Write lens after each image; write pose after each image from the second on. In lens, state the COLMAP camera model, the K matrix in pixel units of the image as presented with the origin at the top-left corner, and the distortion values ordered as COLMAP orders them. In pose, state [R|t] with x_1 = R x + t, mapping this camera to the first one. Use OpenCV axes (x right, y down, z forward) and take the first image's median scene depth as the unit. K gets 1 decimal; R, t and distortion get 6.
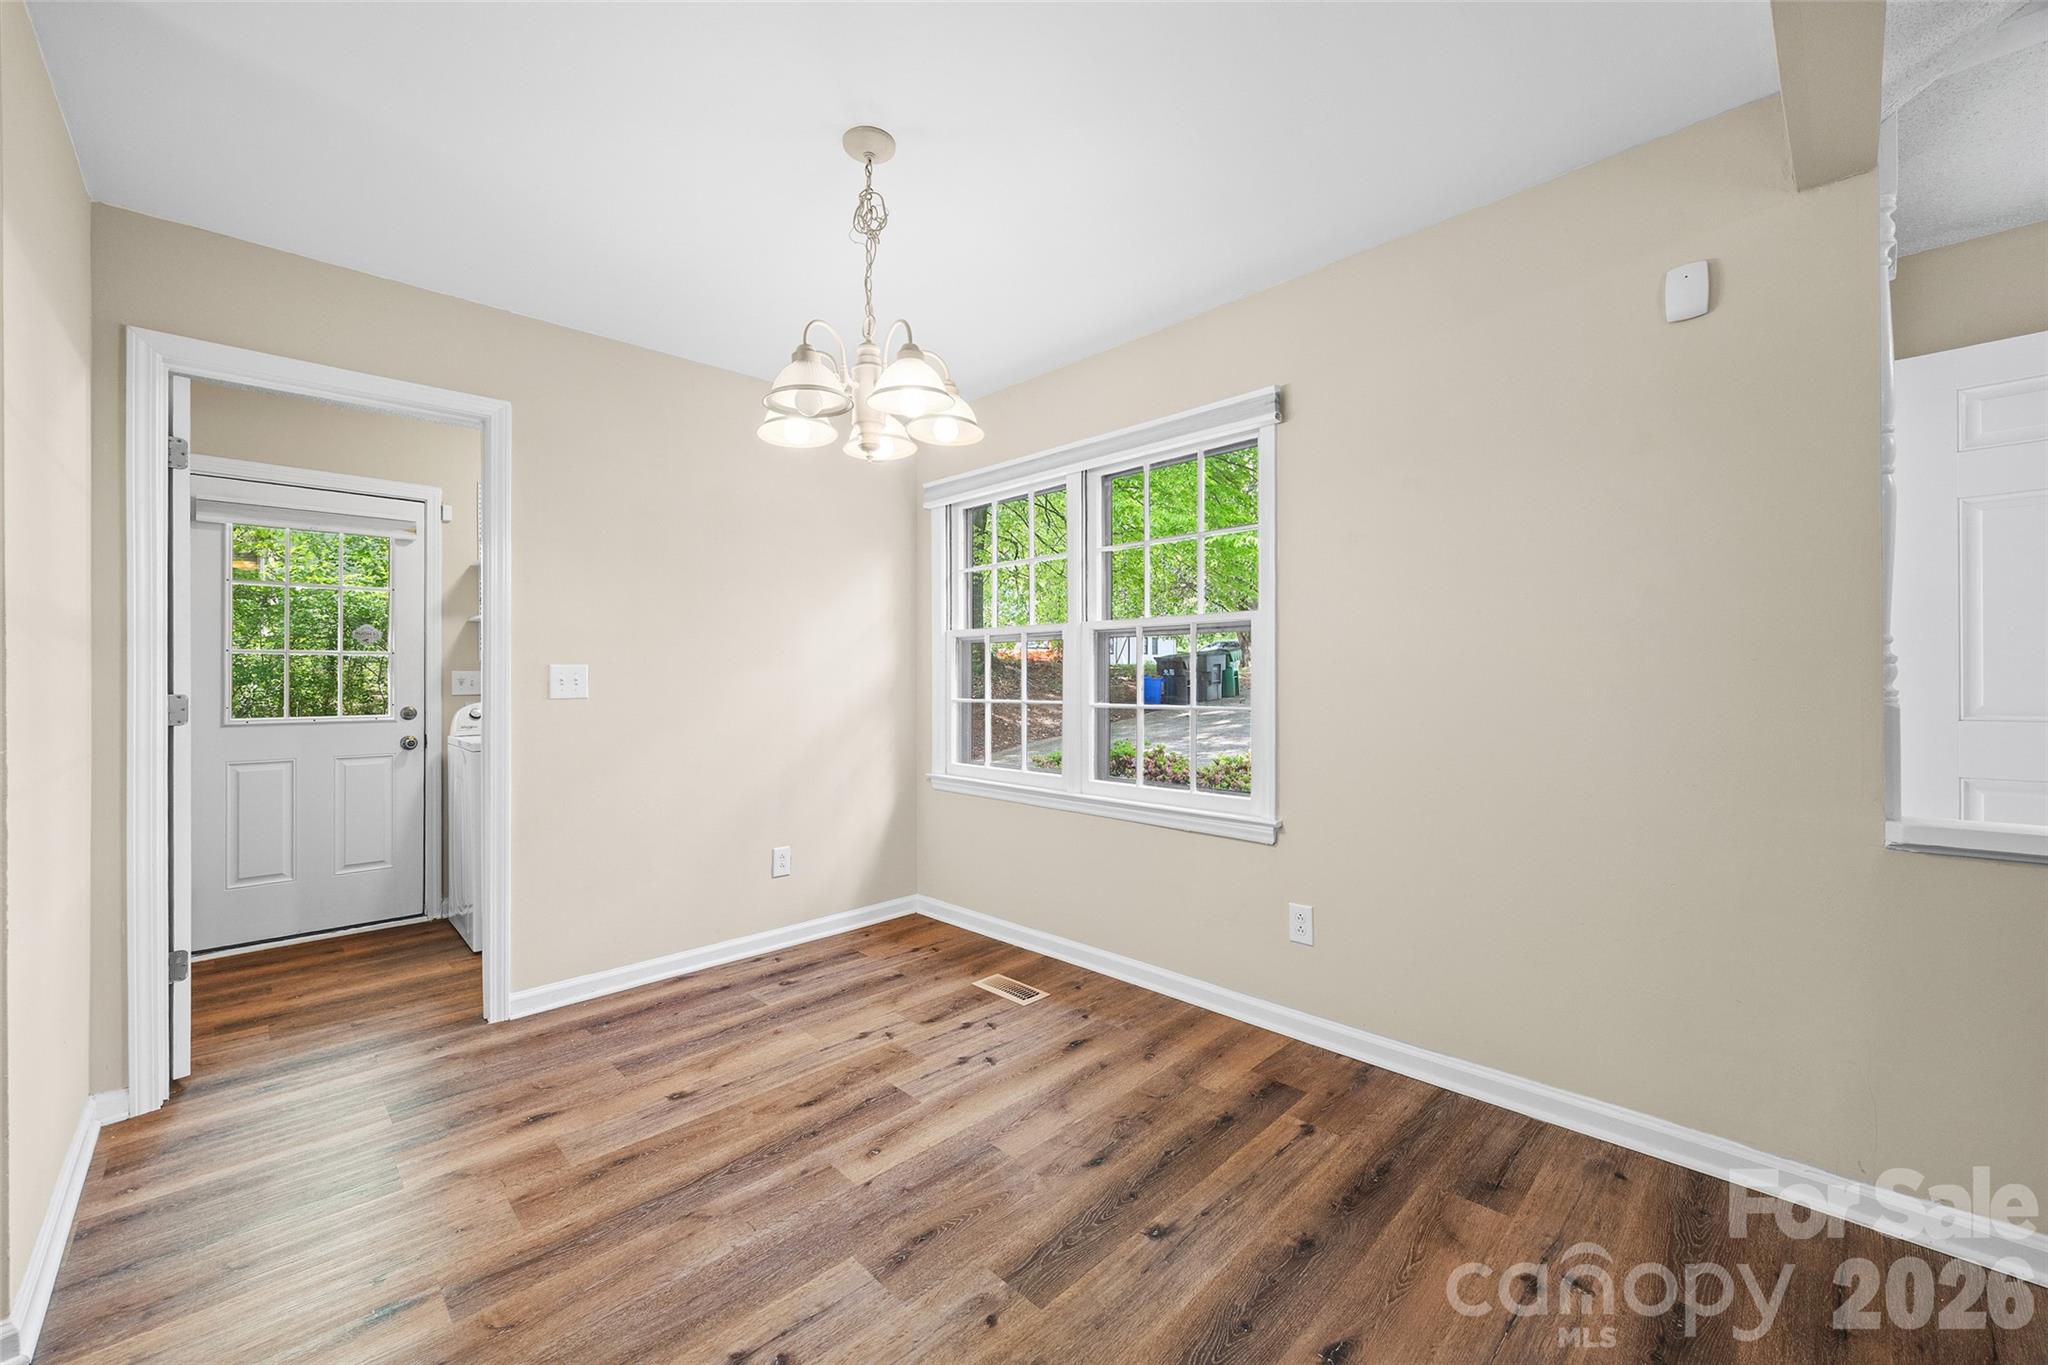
lens RADIAL K [[800.5, 0, 1005.7], [0, 800.5, 678.5], [0, 0, 1]] dist [-0.002606, -0.000546]
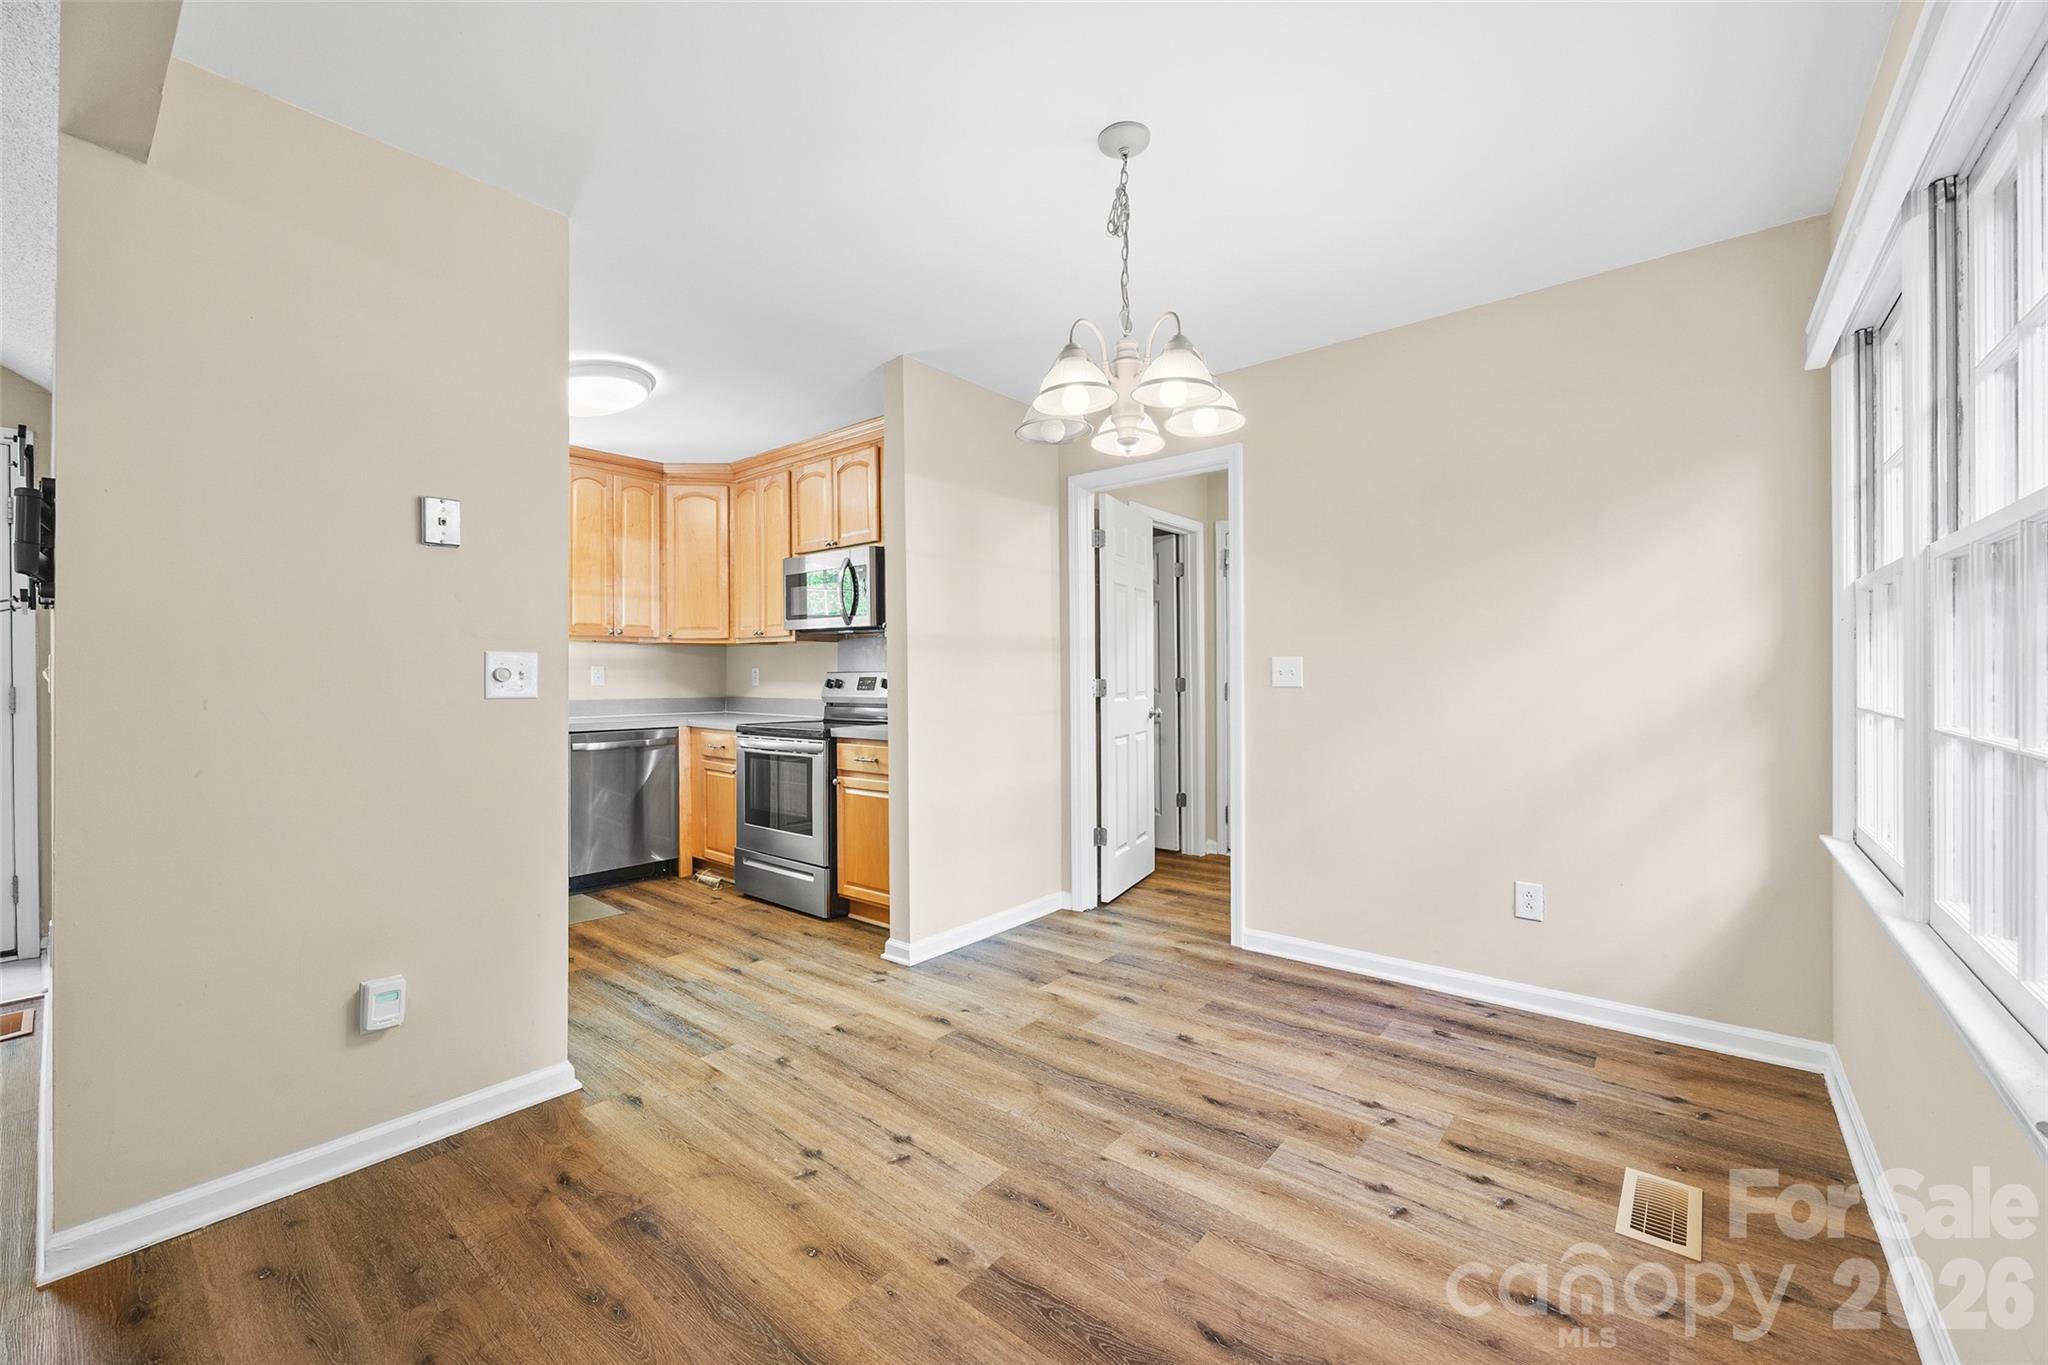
lens RADIAL K [[800.5, 0, 998.8], [0, 800.5, 693.0], [0, 0, 1]] dist [-0.002606, -0.000546]
pose [[0.106390, 0.028012, -0.993930, 0.661233], [0.005795, 0.999569, 0.028791, -0.000935], [0.994308, -0.008823, 0.106182, 0.609538]]
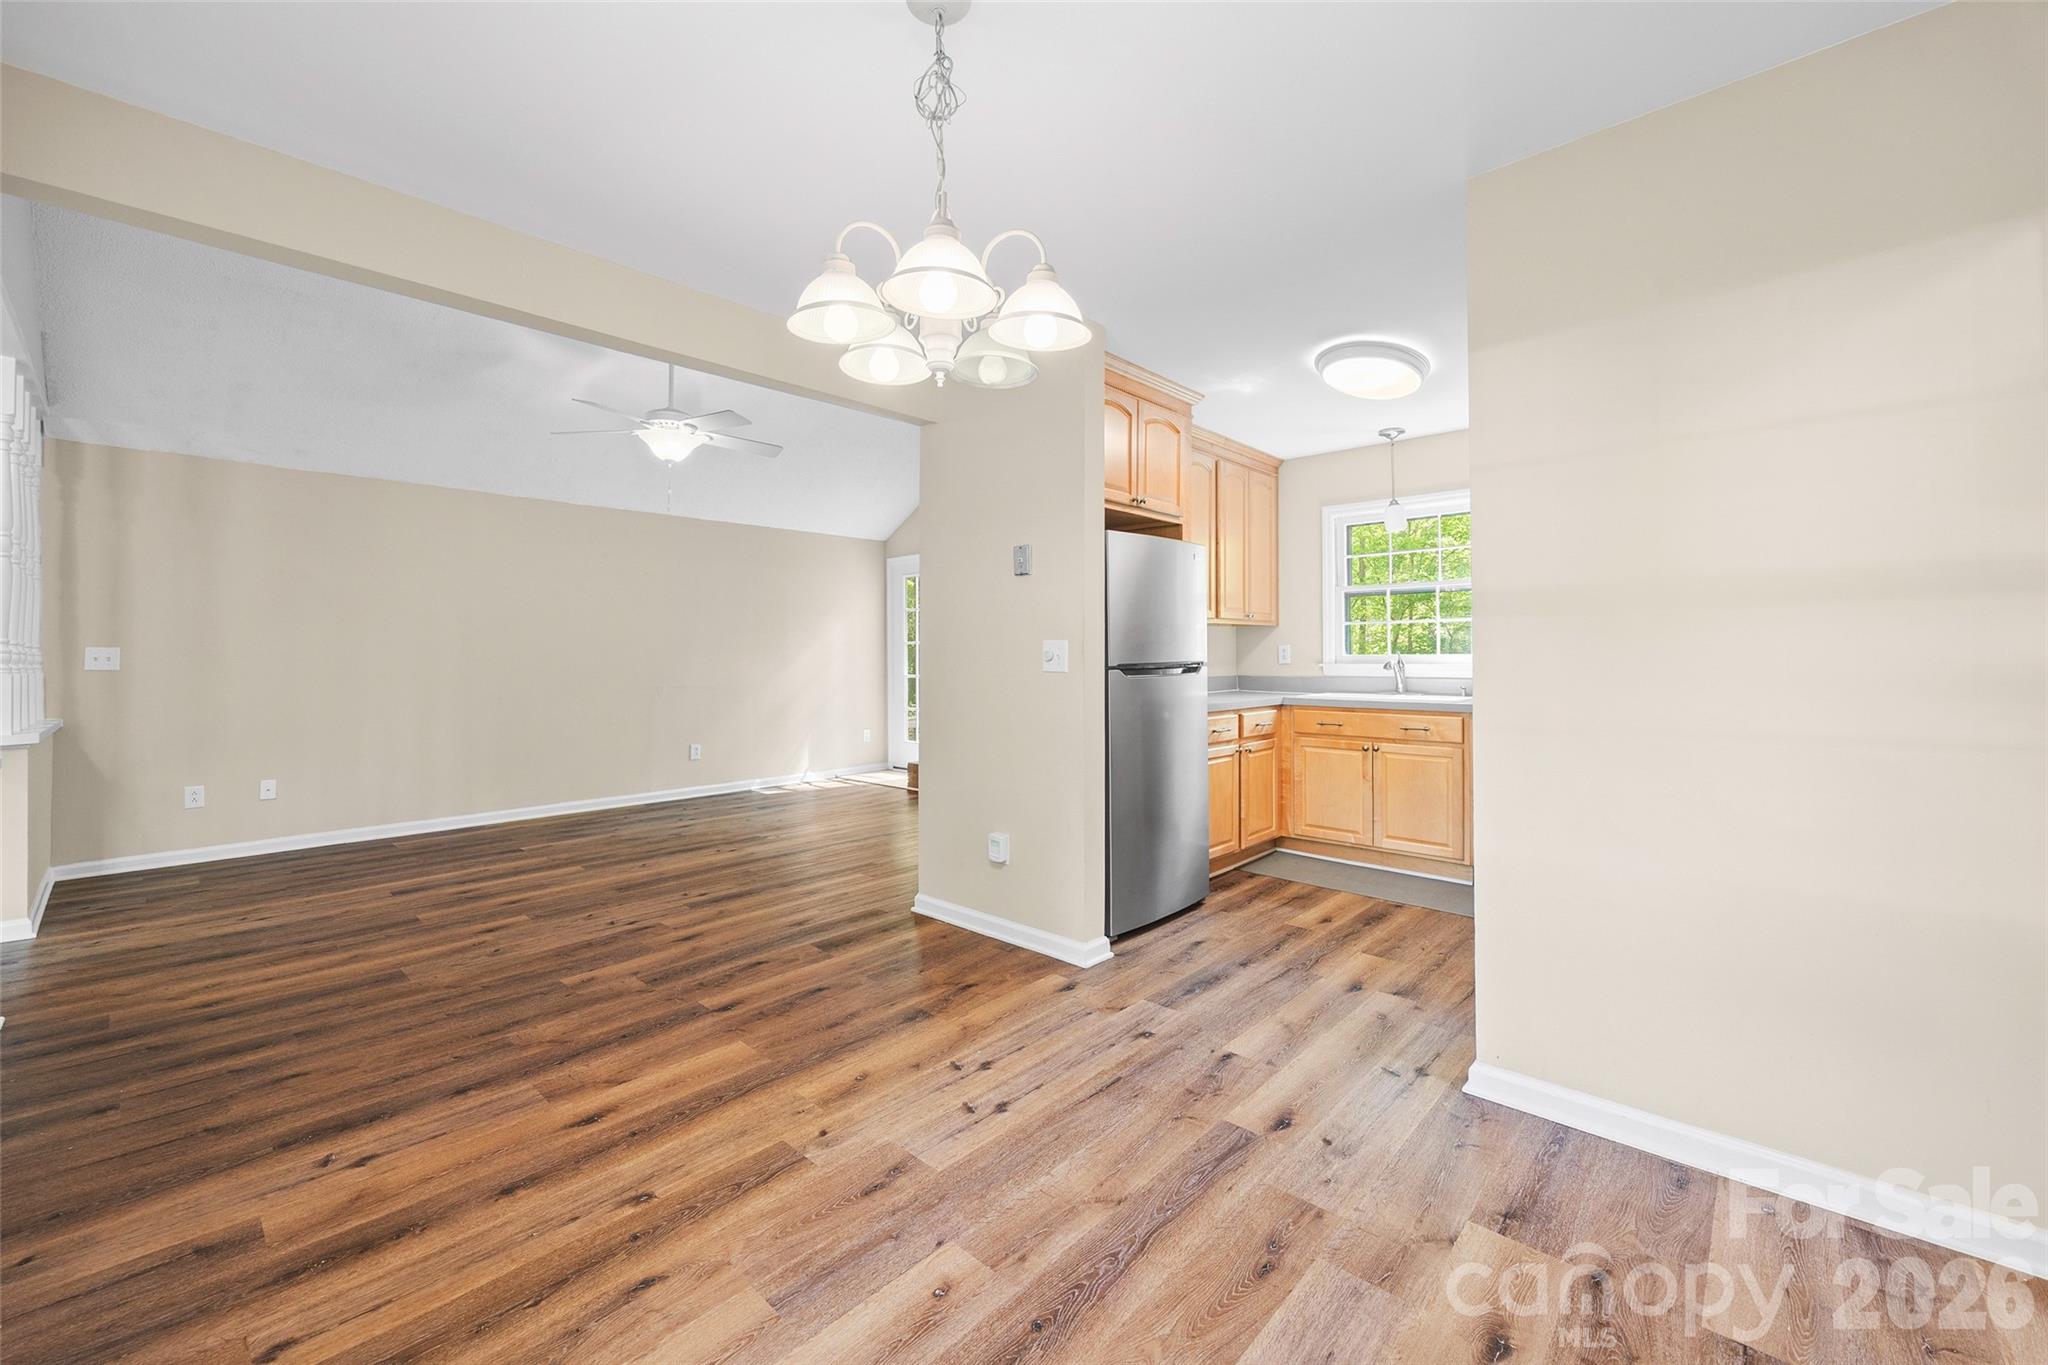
lens RADIAL K [[800.5, 0, 1027.8], [0, 800.5, 678.4], [0, 0, 1]] dist [-0.002606, -0.000546]
pose [[-0.996553, 0.012992, -0.081940, -0.163505], [0.011214, 0.999692, 0.022122, 0.009685], [0.082202, 0.021127, -0.996392, 1.477916]]
